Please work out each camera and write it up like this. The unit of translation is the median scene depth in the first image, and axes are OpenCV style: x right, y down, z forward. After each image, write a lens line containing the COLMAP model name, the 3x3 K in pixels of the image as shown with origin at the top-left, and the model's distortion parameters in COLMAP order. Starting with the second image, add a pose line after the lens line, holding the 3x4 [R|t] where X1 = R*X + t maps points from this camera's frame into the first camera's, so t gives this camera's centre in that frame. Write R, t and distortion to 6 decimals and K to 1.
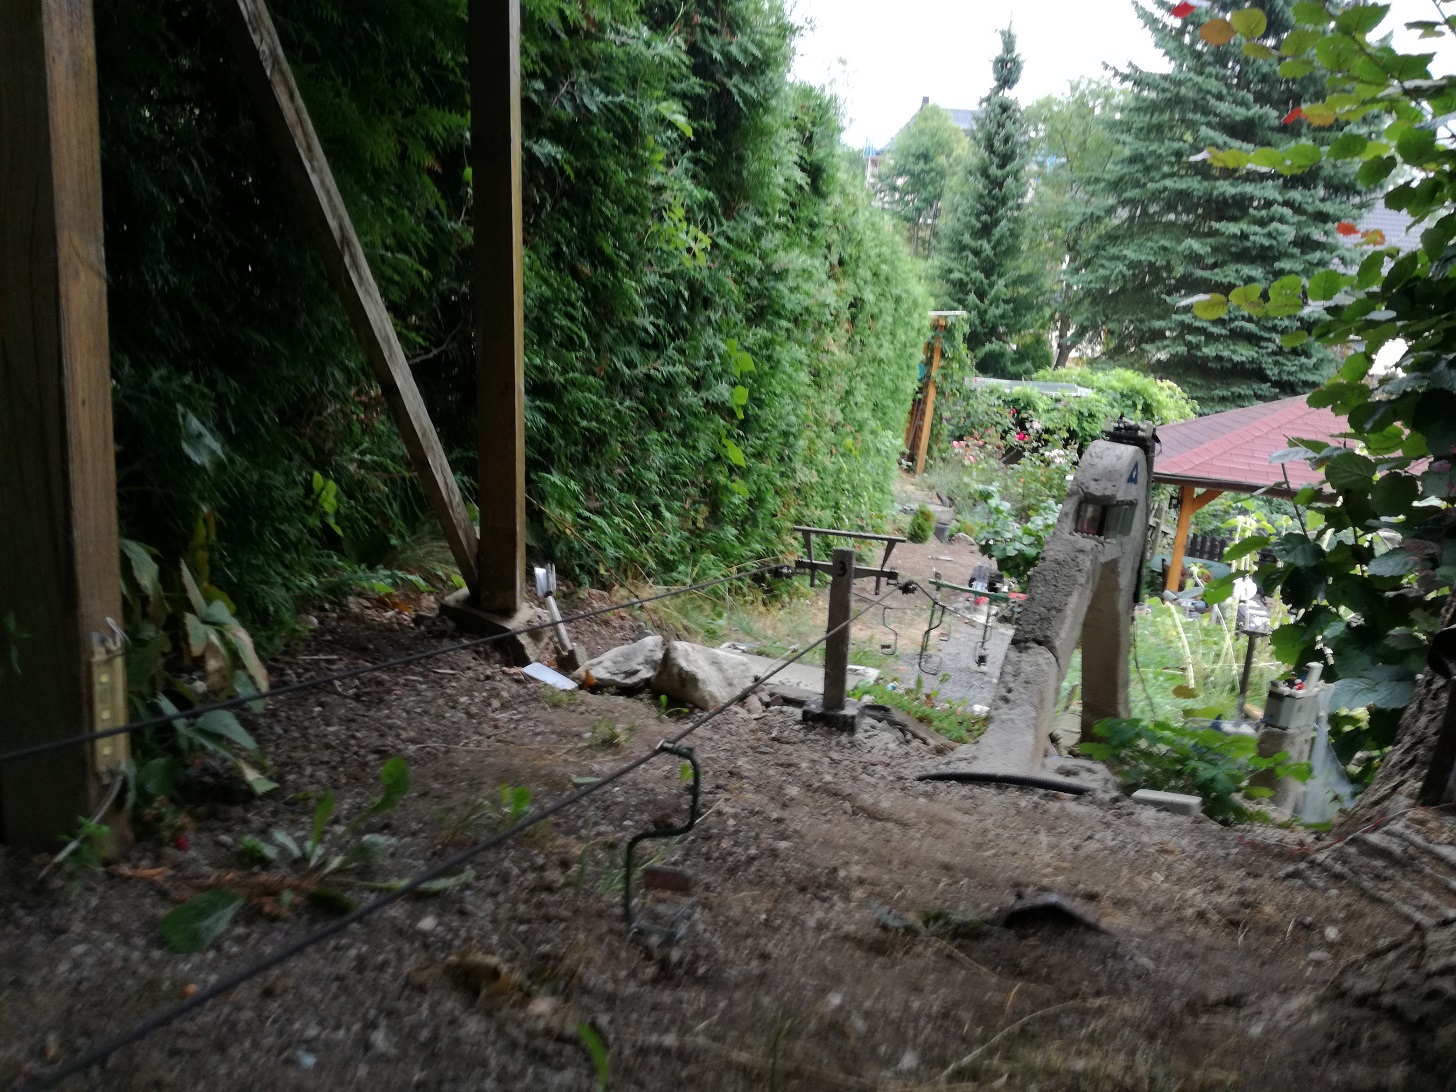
lens RADIAL K [[1154.6, 0, 728.3], [0, 1154.6, 544.8], [0, 0, 1]] dist [-0.013709, -0.010722]
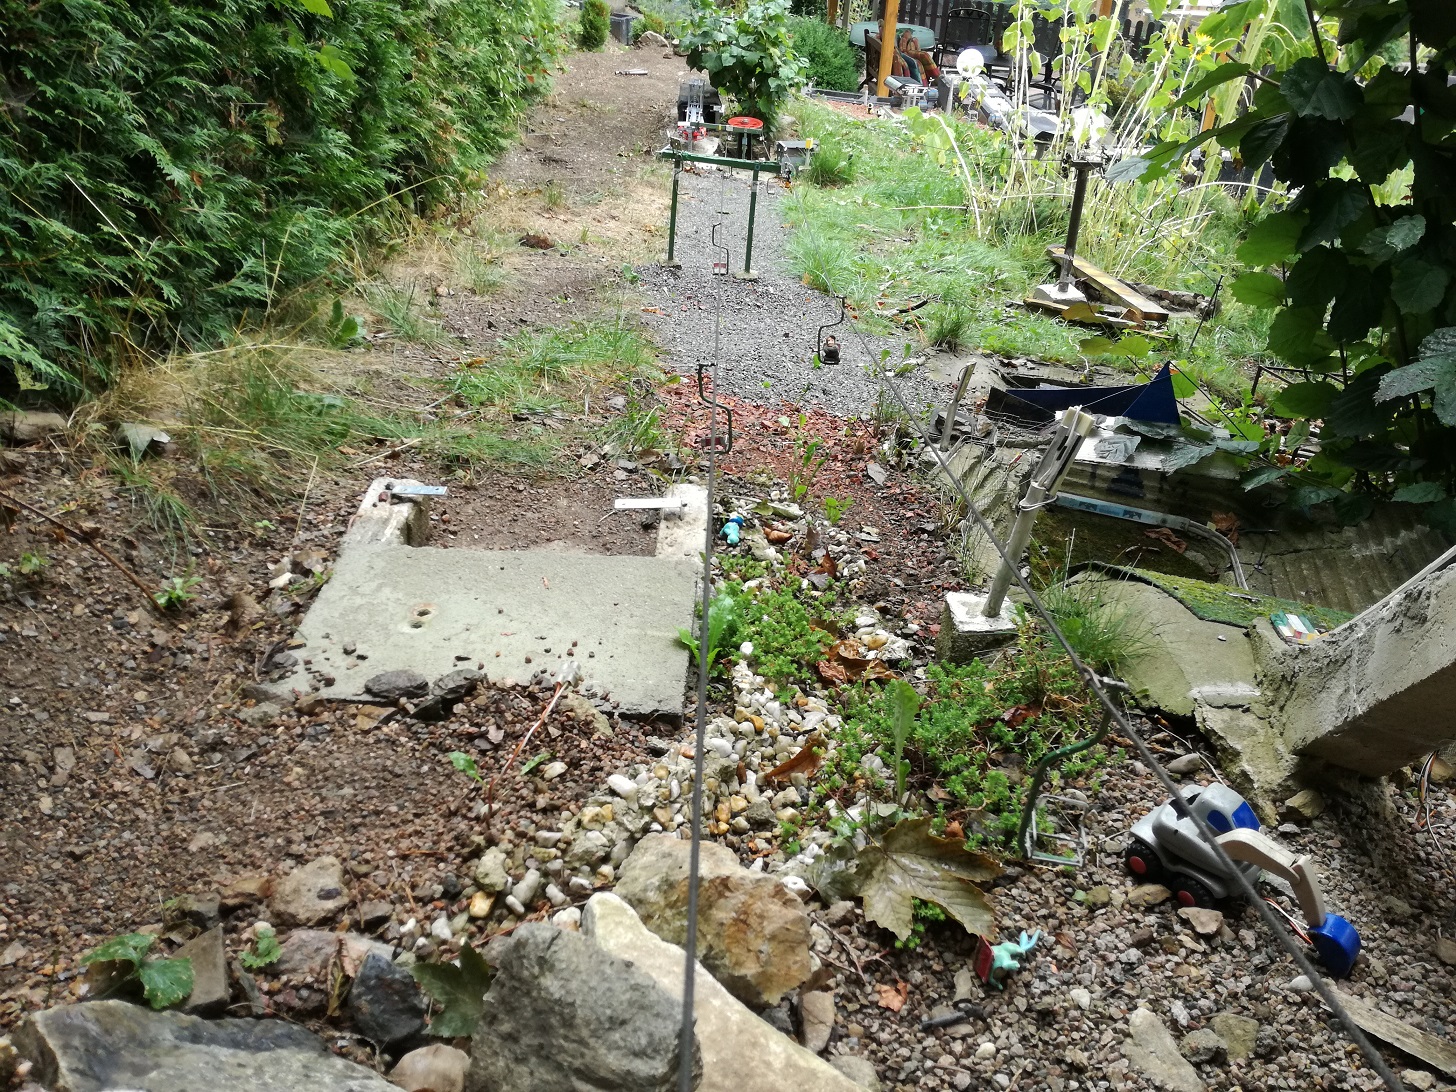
lens RADIAL K [[1154.6, 0, 726.0], [0, 1154.6, 546.9], [0, 0, 1]] dist [-0.013709, -0.010722]
pose [[0.953438, -0.210903, 0.215581, 0.011570], [0.102977, 0.899519, 0.424571, -0.028659], [-0.283462, -0.382603, 0.879354, 0.209481]]
